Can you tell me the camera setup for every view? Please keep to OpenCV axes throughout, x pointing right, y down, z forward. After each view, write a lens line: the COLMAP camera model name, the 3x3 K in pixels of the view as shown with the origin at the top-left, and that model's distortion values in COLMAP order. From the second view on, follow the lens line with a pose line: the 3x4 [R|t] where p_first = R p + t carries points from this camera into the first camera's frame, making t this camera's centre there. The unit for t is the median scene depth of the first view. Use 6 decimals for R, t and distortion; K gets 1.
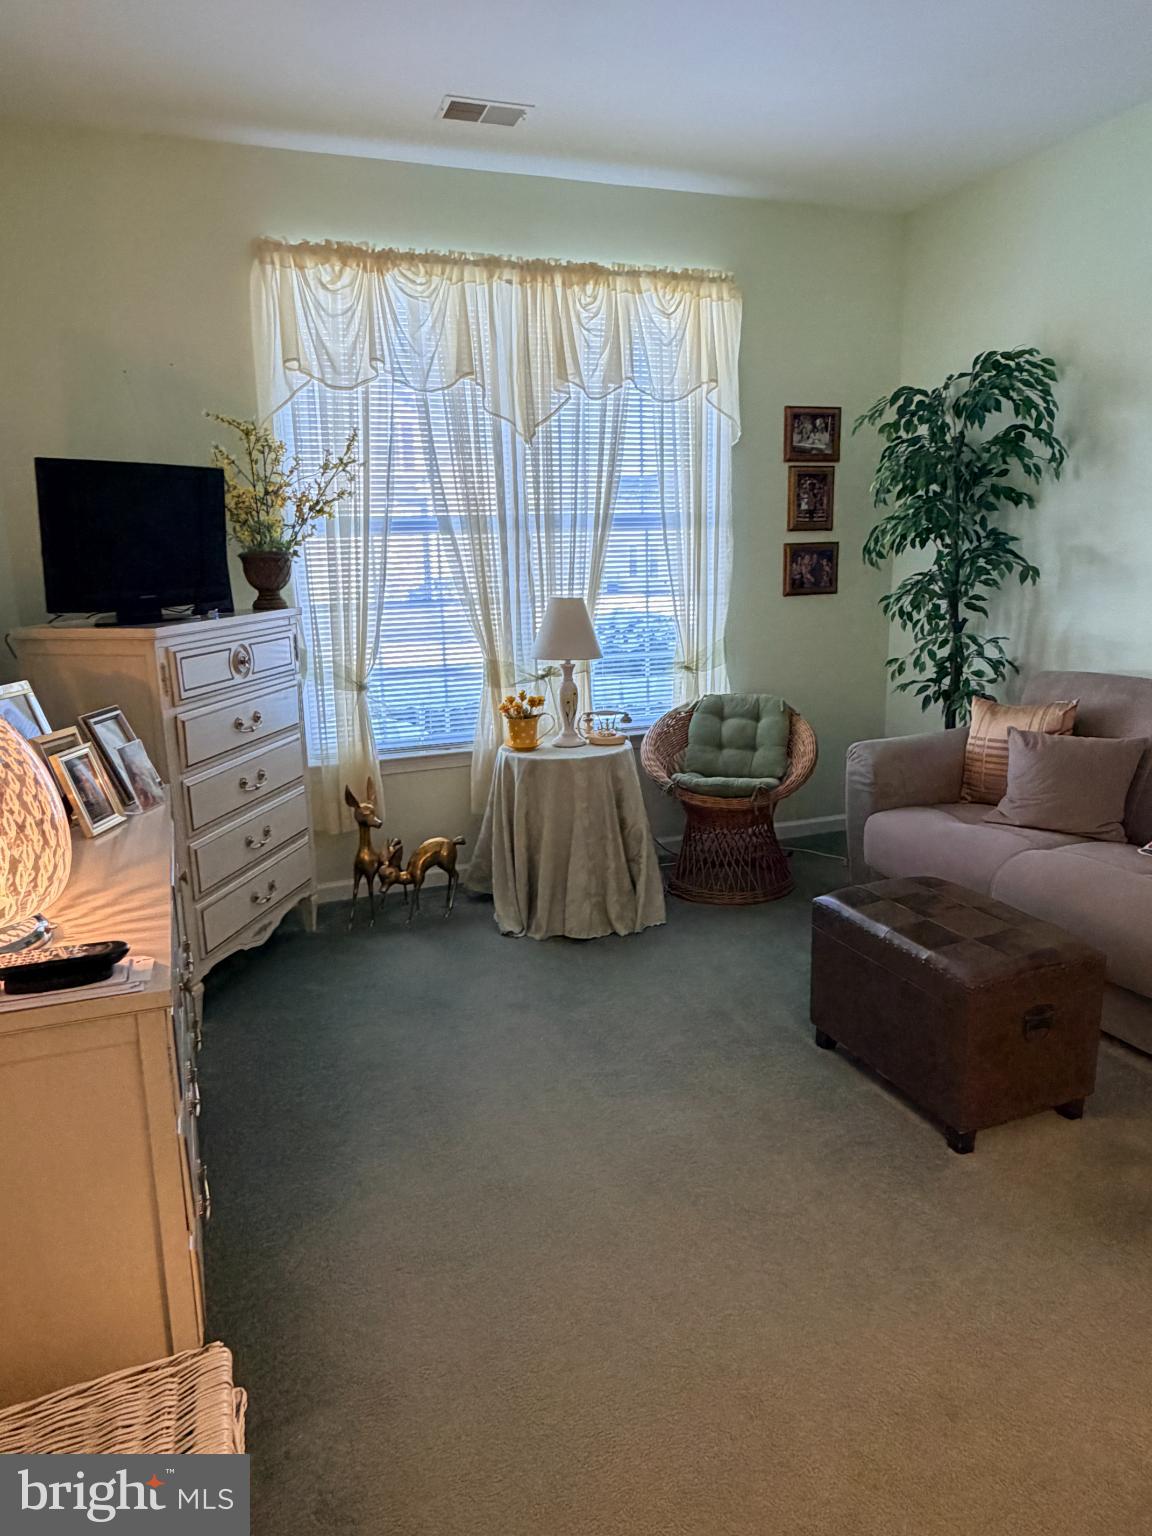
lens RADIAL K [[986.6, 0, 576.0], [0, 986.6, 768.0], [0, 0, 1]] dist [-0.010994, 0.001174]
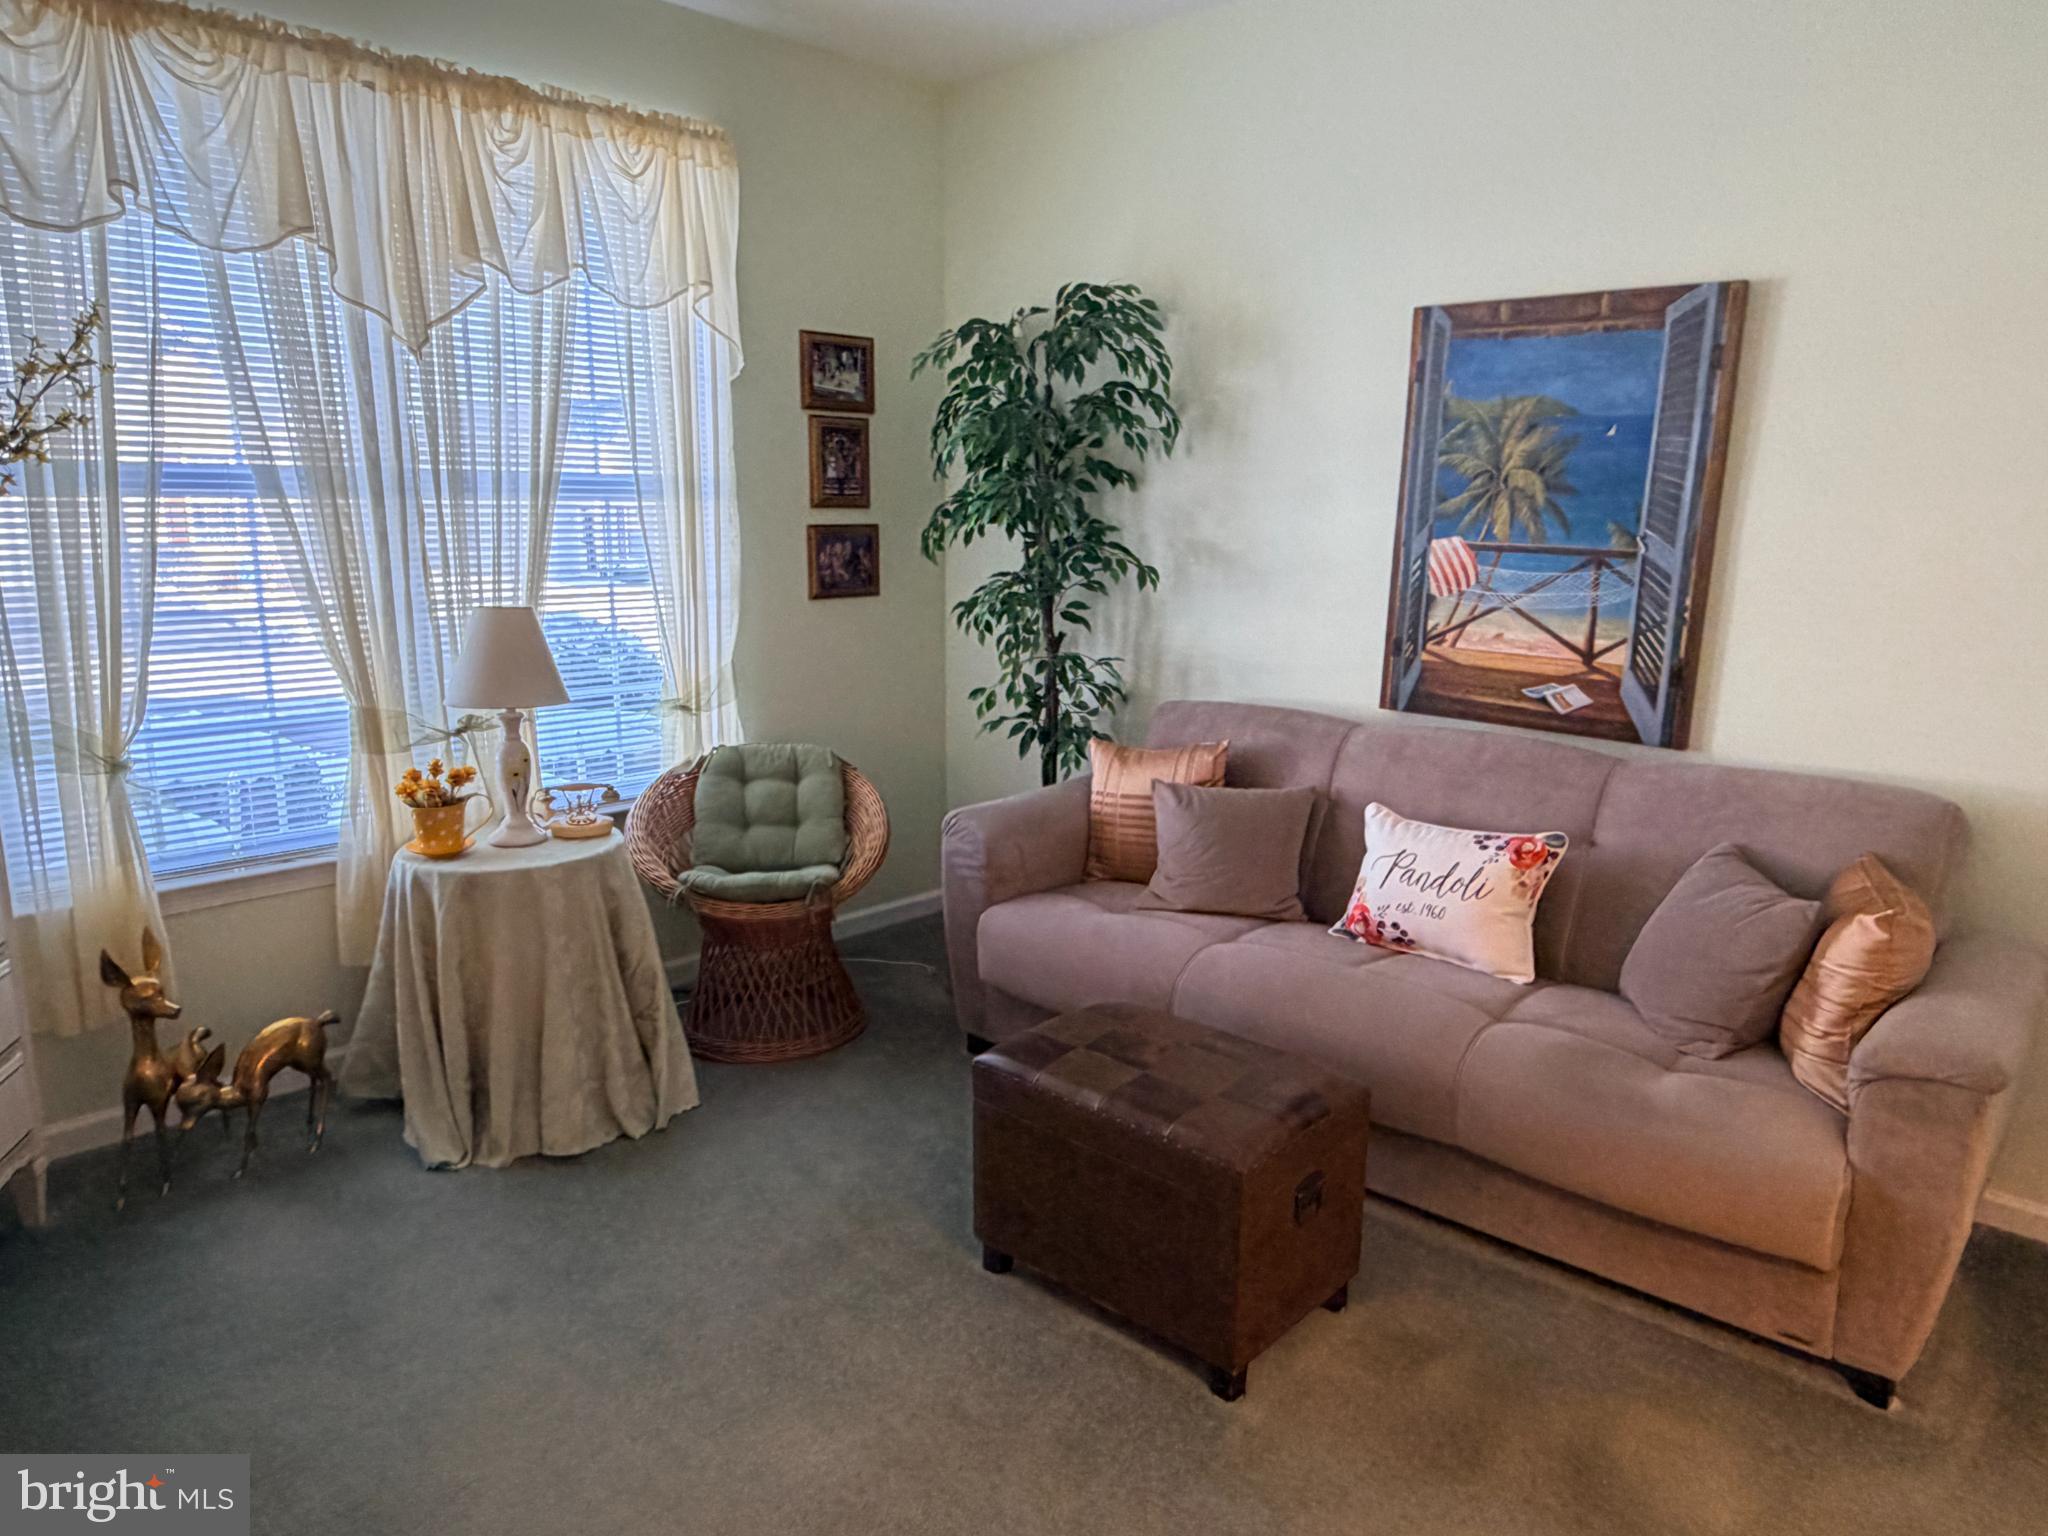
lens RADIAL K [[1315.4, 0, 1023.8], [0, 1315.4, 782.5], [0, 0, 1]] dist [-0.010994, 0.001174]
pose [[0.899691, -0.057282, 0.432754, -0.077307], [0.065491, 0.997845, -0.004073, -0.036532], [-0.431588, 0.032006, 0.901503, 0.113442]]
